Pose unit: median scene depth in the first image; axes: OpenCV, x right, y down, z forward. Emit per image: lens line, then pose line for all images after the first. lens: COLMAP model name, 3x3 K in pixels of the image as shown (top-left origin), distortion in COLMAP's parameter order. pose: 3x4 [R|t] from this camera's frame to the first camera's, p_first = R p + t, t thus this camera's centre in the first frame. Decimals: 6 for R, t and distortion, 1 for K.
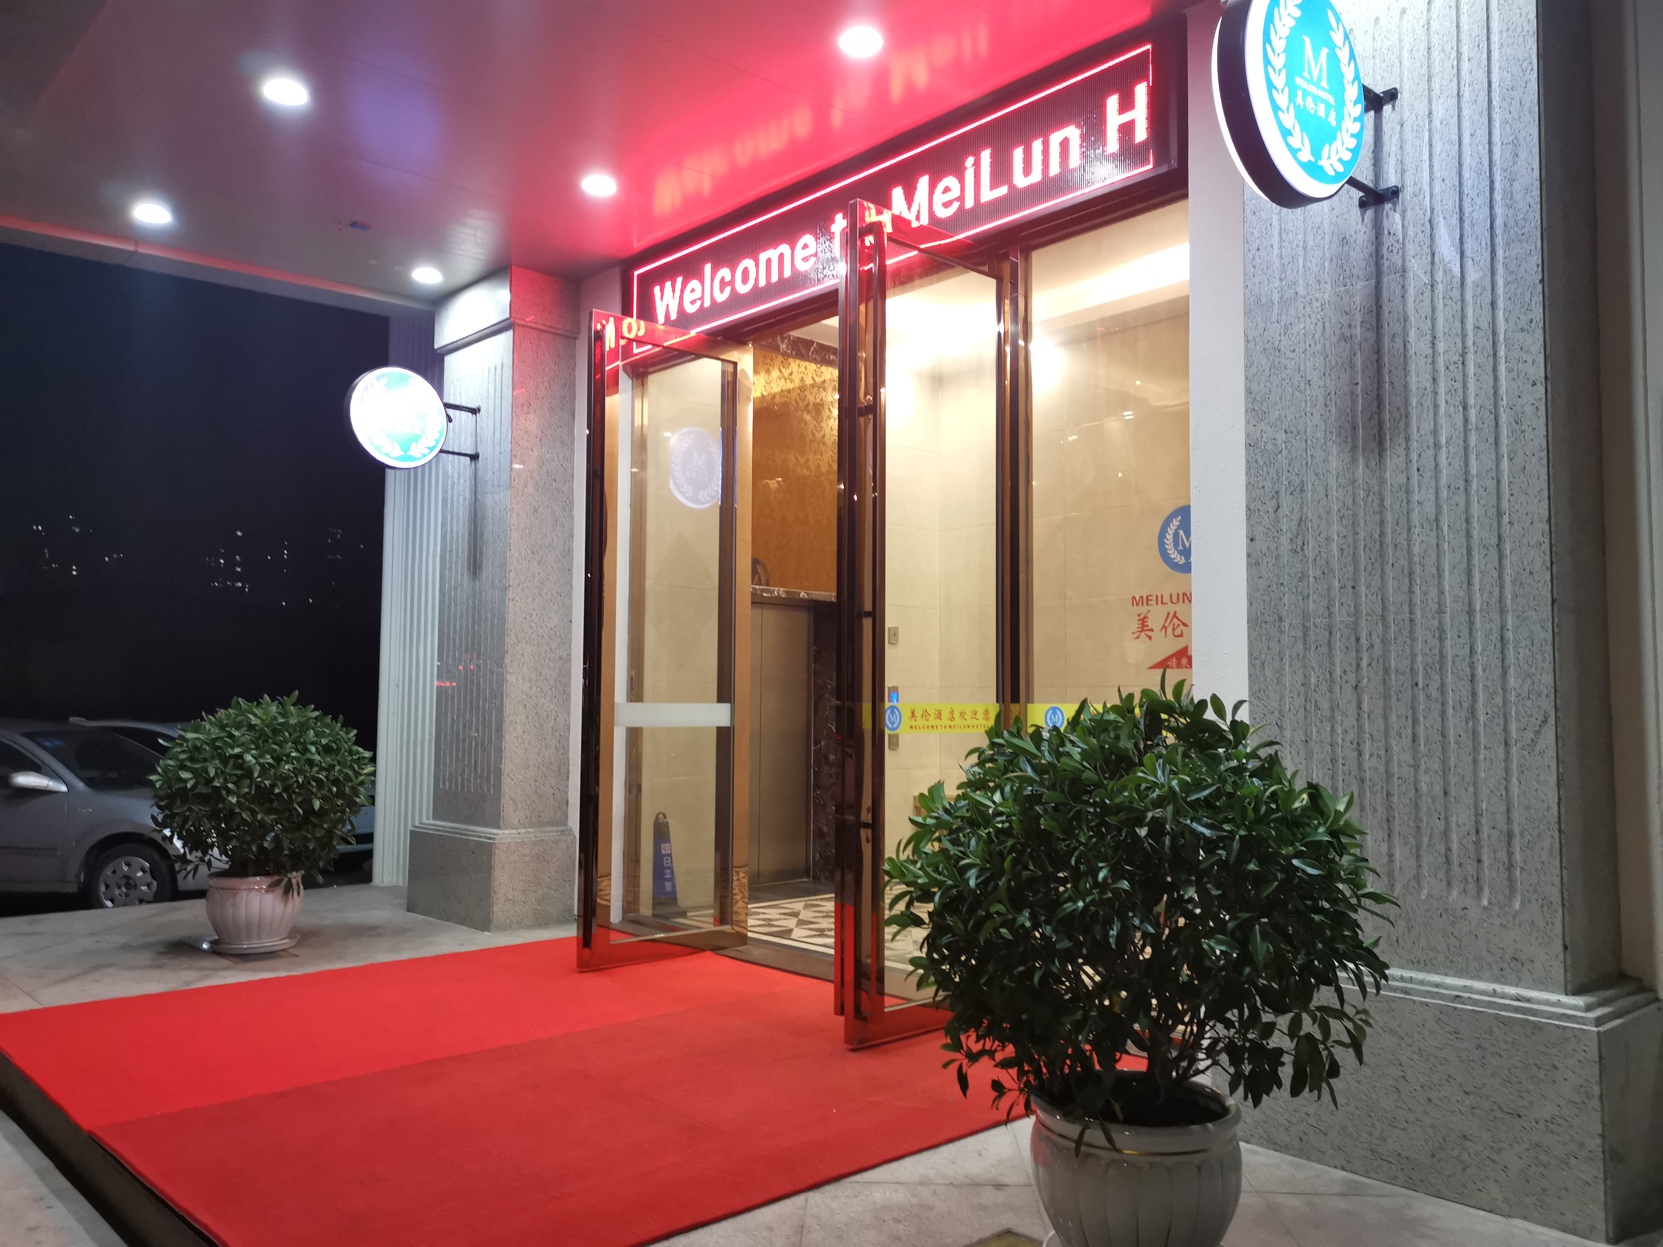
lens RADIAL K [[1269.8, 0, 827.3], [0, 1269.8, 585.1], [0, 0, 1]] dist [0.119155, 0.003019]
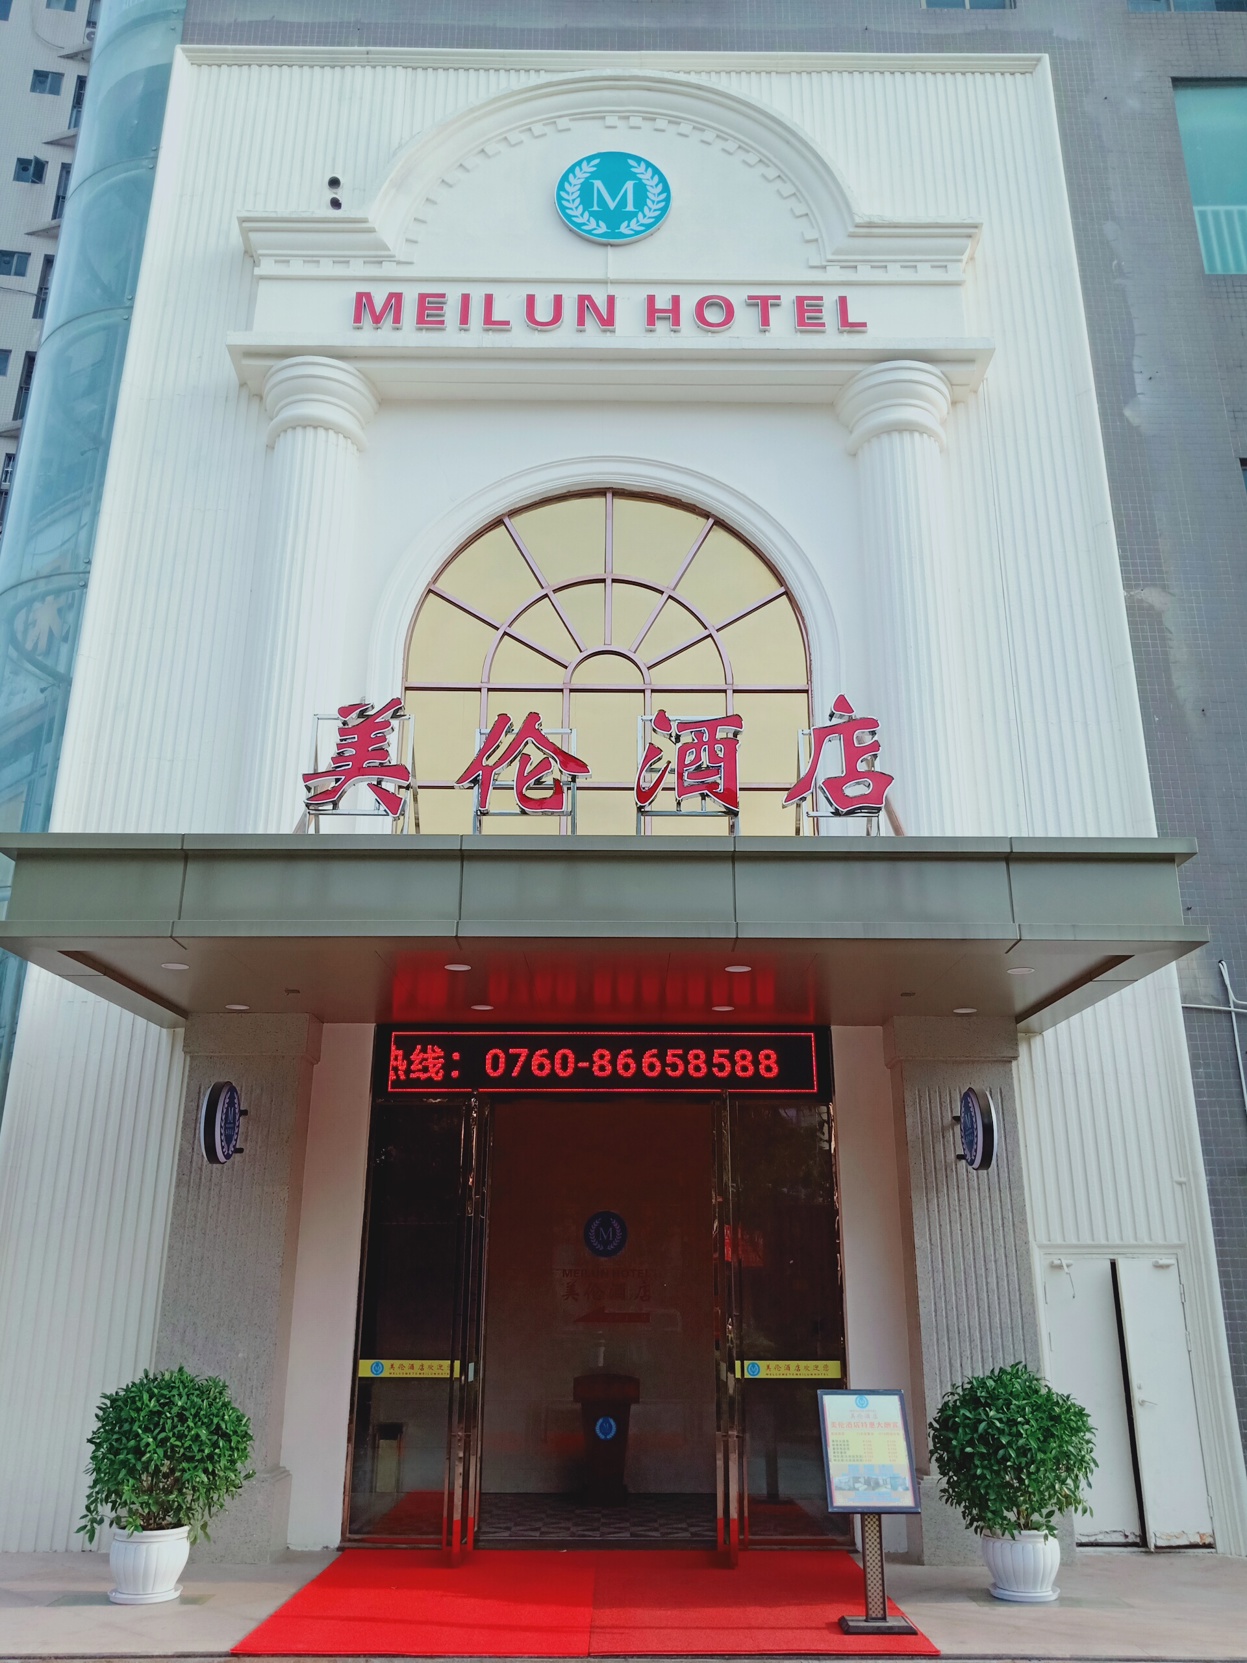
lens RADIAL K [[1324.7, 0, 623.5], [0, 1324.7, 831.5], [0, 0, 1]] dist [-0.006078, -0.008015]
pose [[0.693758, 0.237035, 0.680084, -1.344631], [-0.066253, 0.961289, -0.267460, -0.113236], [-0.717154, 0.140495, 0.682606, -0.274083]]
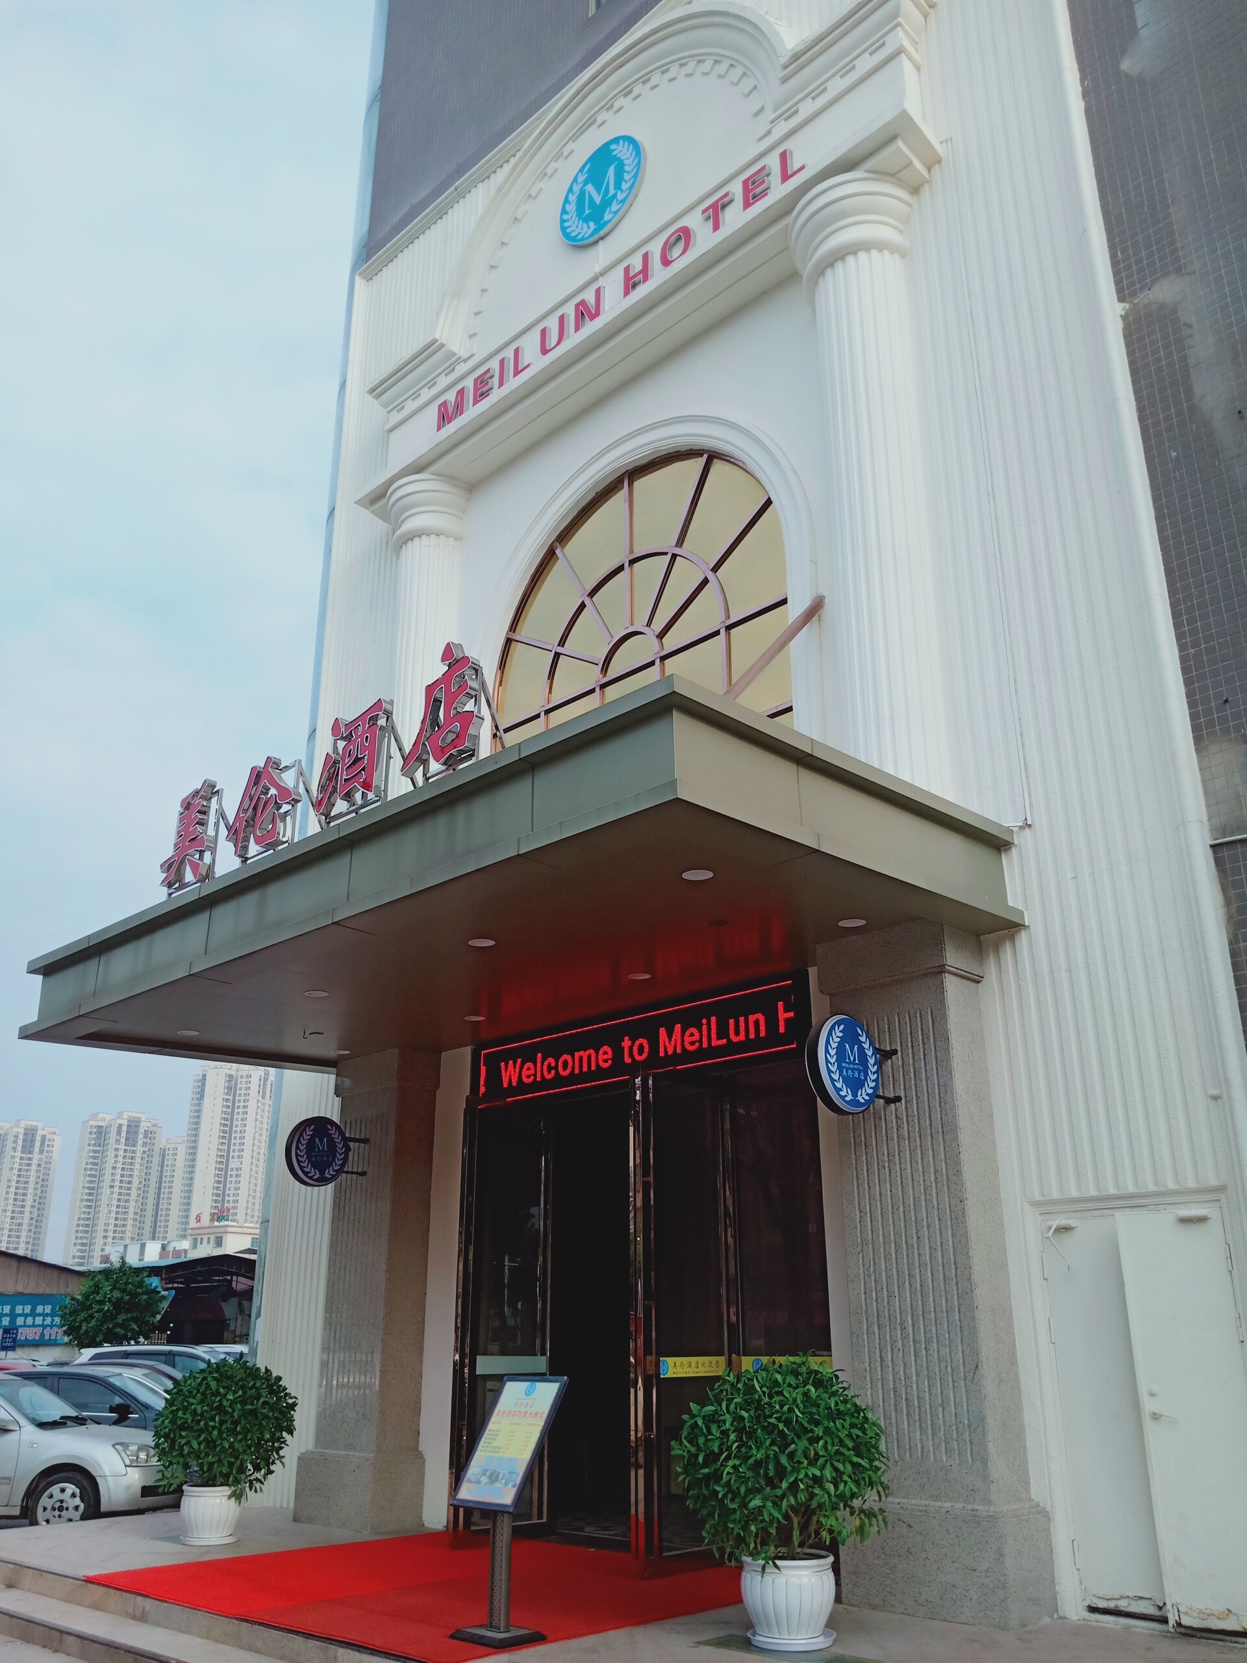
lens RADIAL K [[1324.7, 0, 623.5], [0, 1324.7, 831.5], [0, 0, 1]] dist [-0.006078, -0.008015]
pose [[0.999468, 0.000450, 0.032598, -0.055540], [0.008423, 0.962383, -0.271564, -0.092604], [-0.031494, 0.271694, 0.961868, -0.767372]]
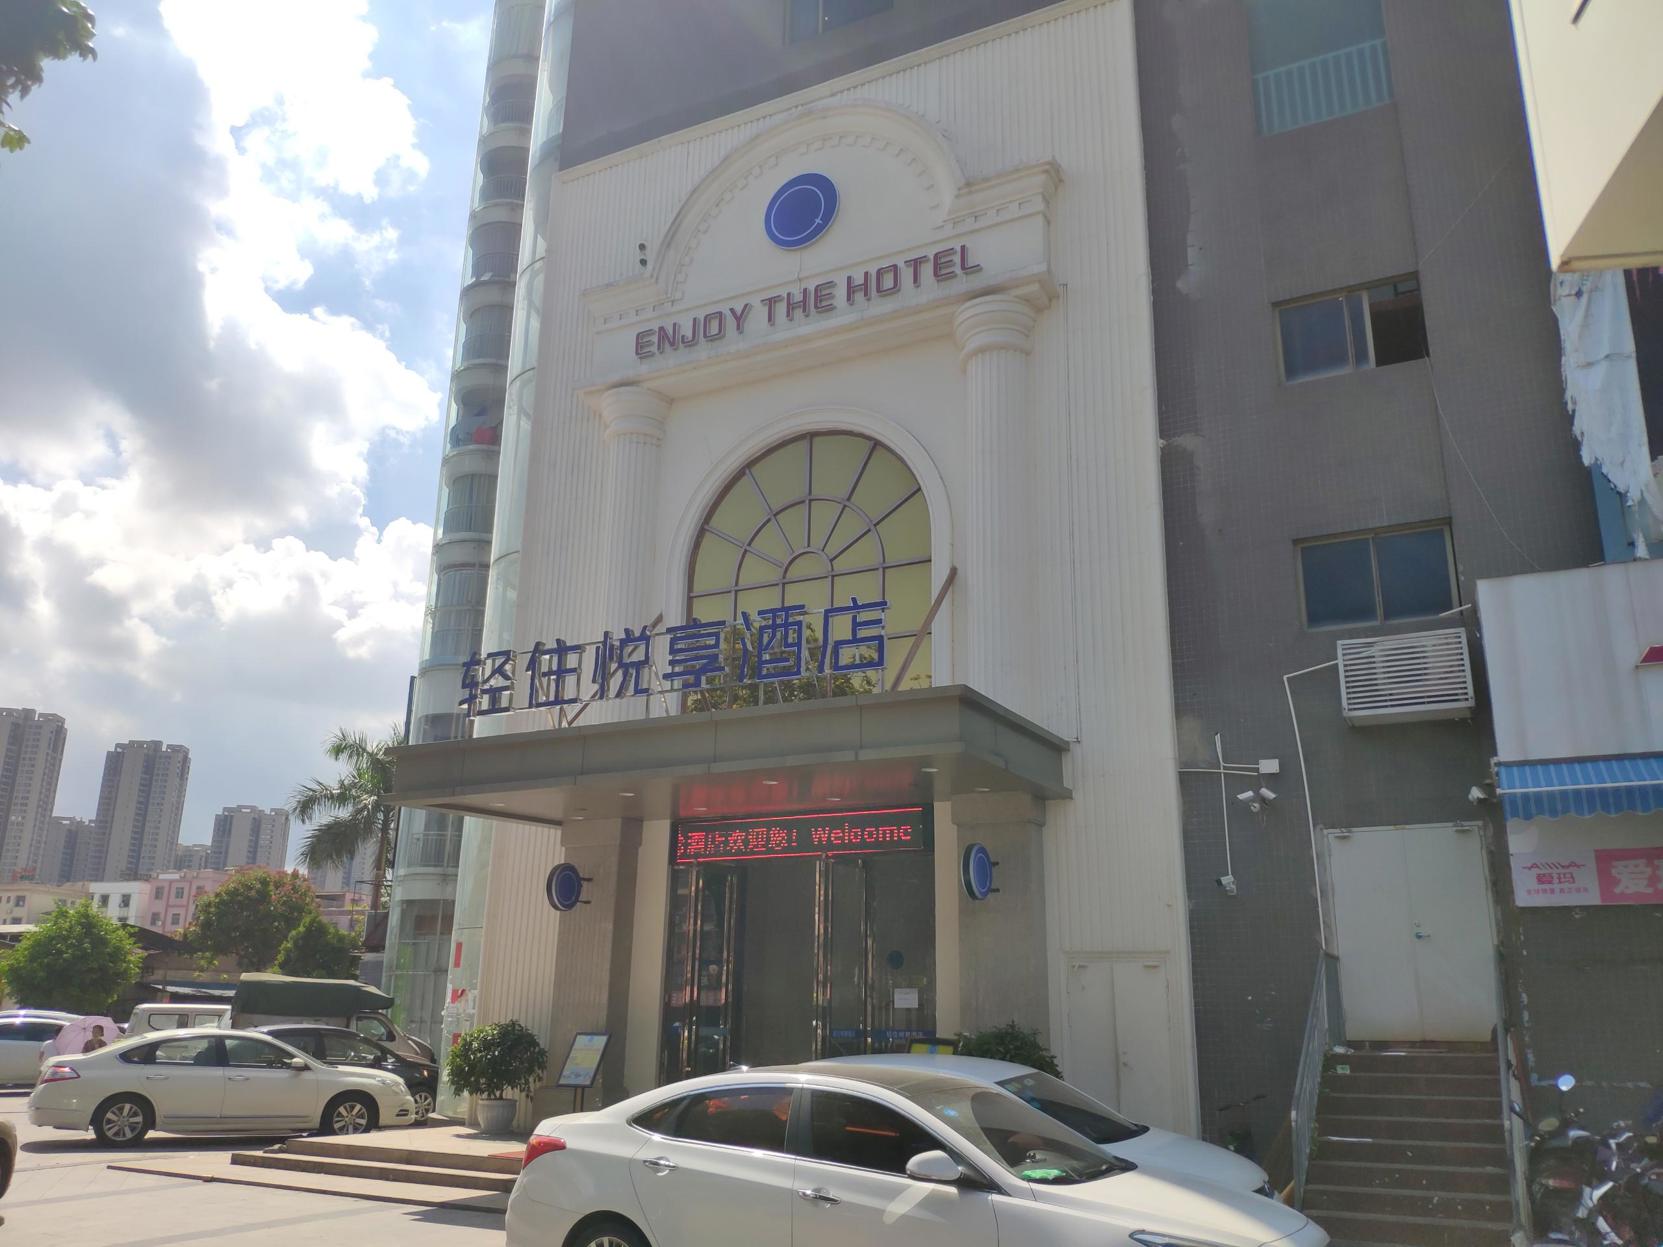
lens RADIAL K [[1266.4, 0, 831.4], [0, 1266.4, 646.5], [0, 0, 1]] dist [0.033628, -0.089732]
pose [[0.947796, 0.095915, 0.304110, -0.802894], [-0.037921, 0.980826, -0.191163, -0.183008], [-0.316614, 0.169651, 0.933260, -1.583030]]
